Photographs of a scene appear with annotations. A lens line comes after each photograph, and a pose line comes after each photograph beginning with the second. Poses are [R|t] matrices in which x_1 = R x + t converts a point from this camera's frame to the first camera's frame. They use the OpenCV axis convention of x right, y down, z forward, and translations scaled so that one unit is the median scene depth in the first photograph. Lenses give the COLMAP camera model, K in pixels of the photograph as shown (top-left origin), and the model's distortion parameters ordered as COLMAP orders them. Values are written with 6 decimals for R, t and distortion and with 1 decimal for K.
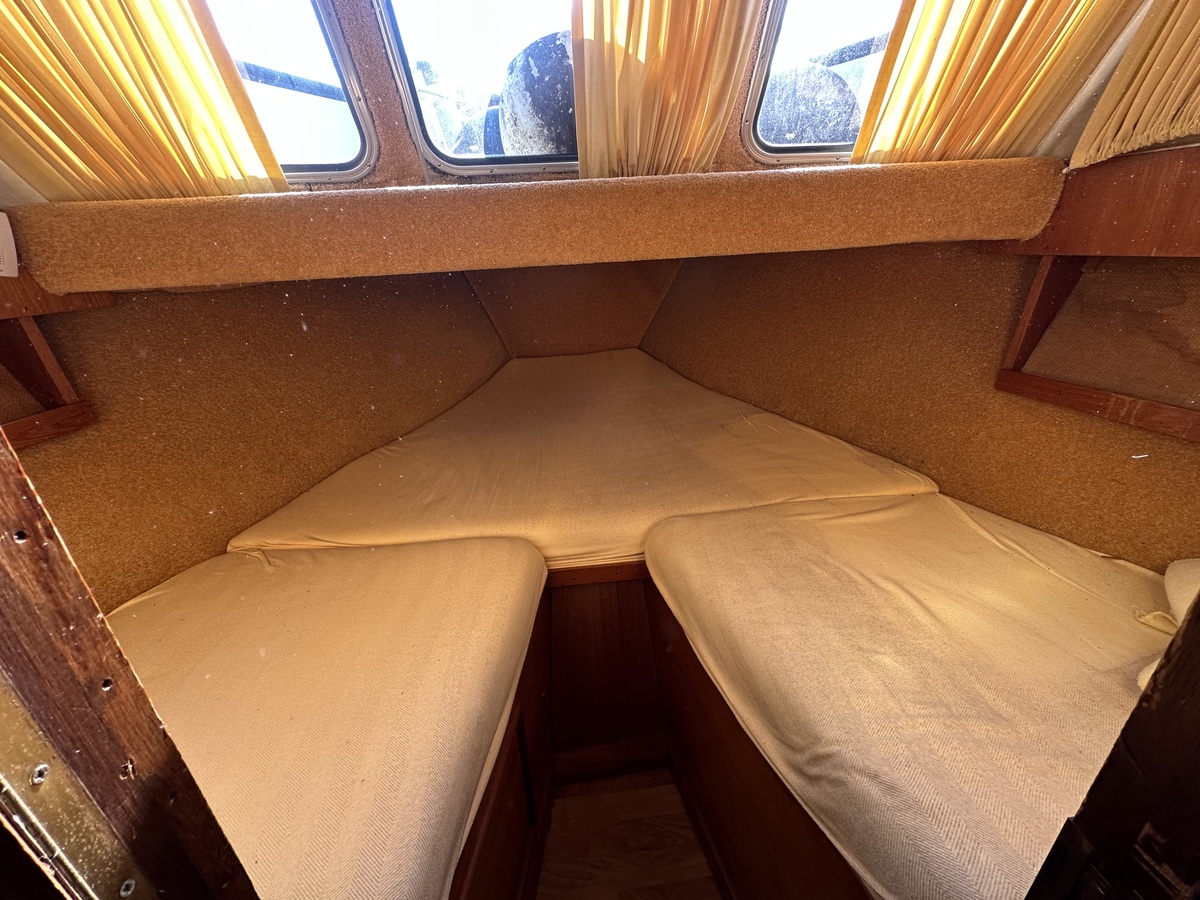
lens RADIAL K [[475.5, 0, 600.0], [0, 475.5, 450.0], [0, 0, 1]] dist [-0.001008, -0.000241]
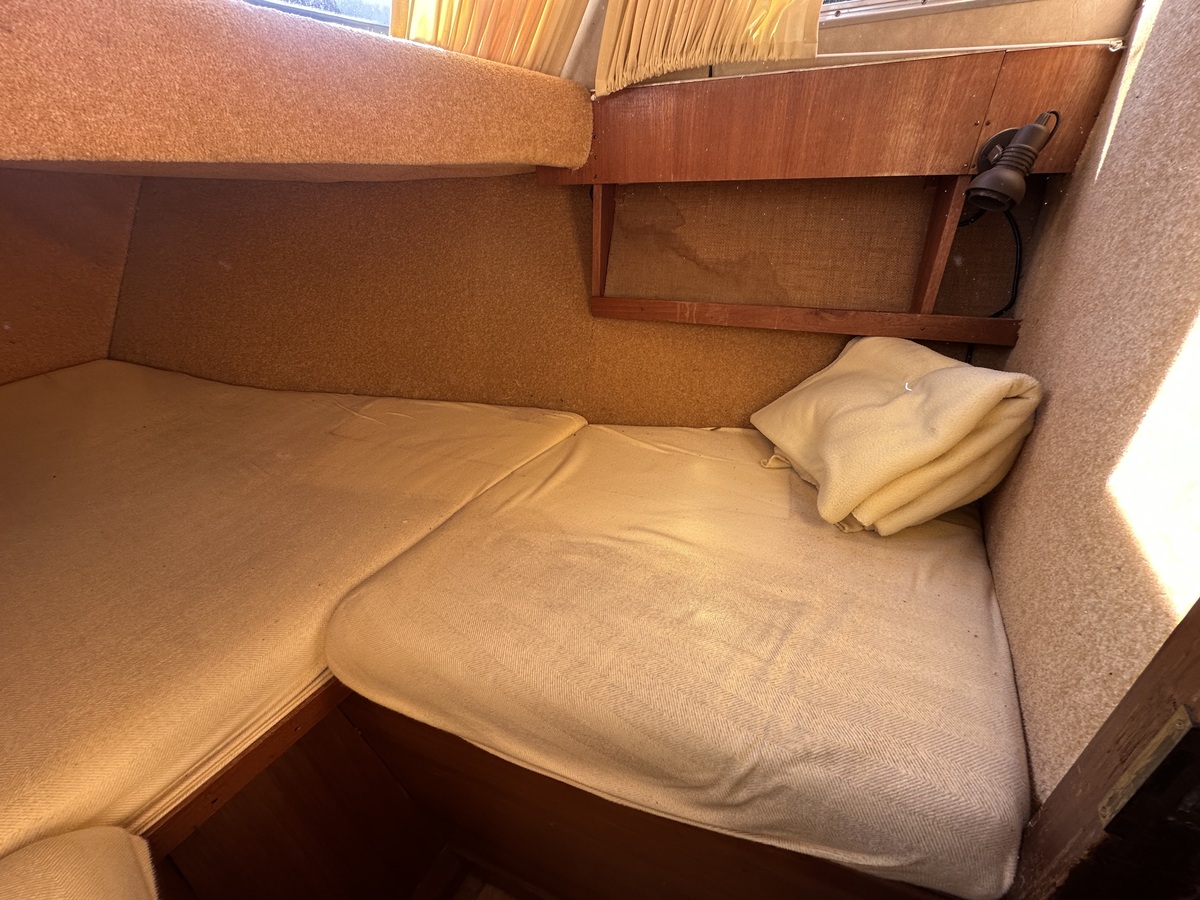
lens RADIAL K [[475.5, 0, 600.0], [0, 475.5, 450.0], [0, 0, 1]] dist [-0.001008, -0.000241]
pose [[0.601458, -0.361330, 0.712523, -0.034182], [0.317078, 0.926587, 0.202232, -0.064512], [-0.733287, 0.104291, 0.671873, 0.315950]]
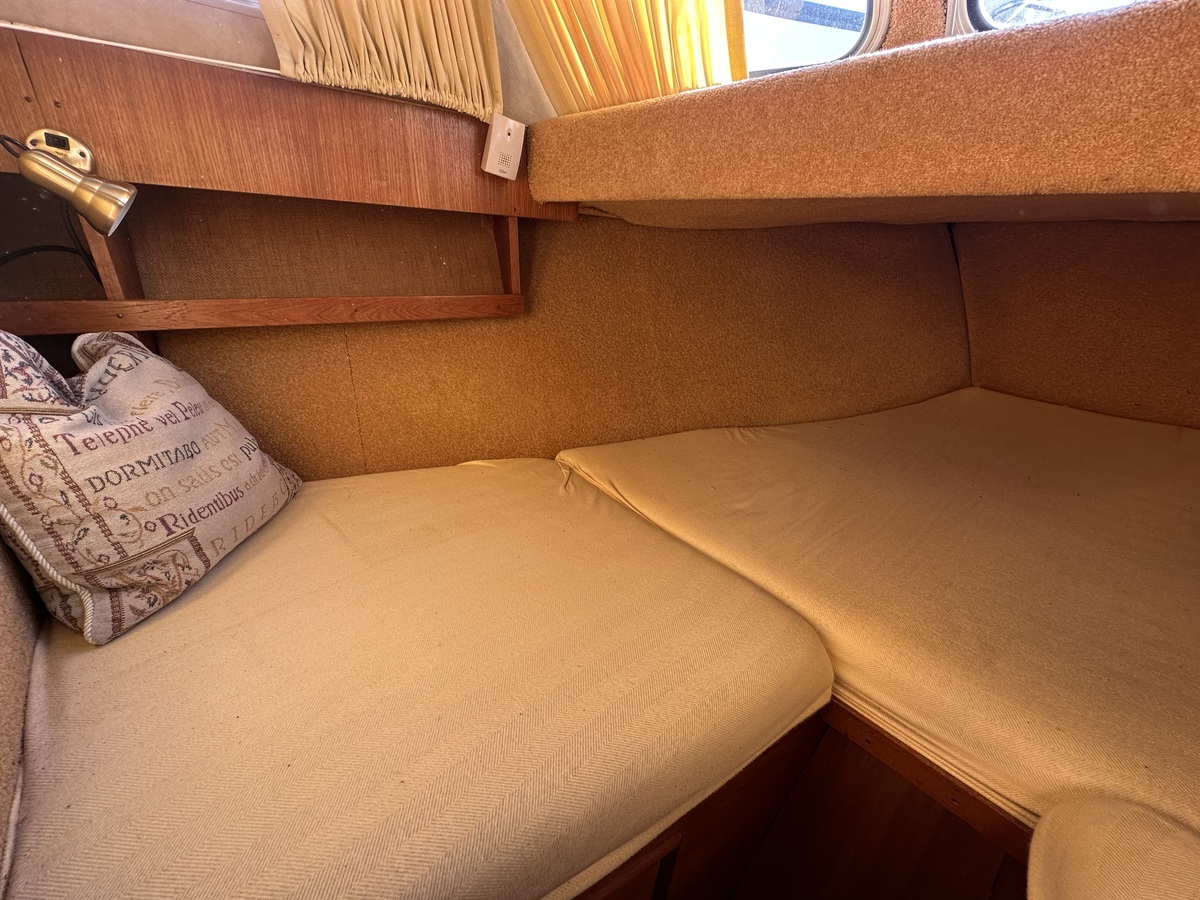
lens RADIAL K [[475.5, 0, 600.0], [0, 475.5, 450.0], [0, 0, 1]] dist [-0.001008, -0.000241]
pose [[0.603540, 0.395715, -0.692206, 0.010837], [-0.392470, 0.903137, 0.174100, -0.030653], [0.694051, 0.166594, 0.700386, 0.316837]]
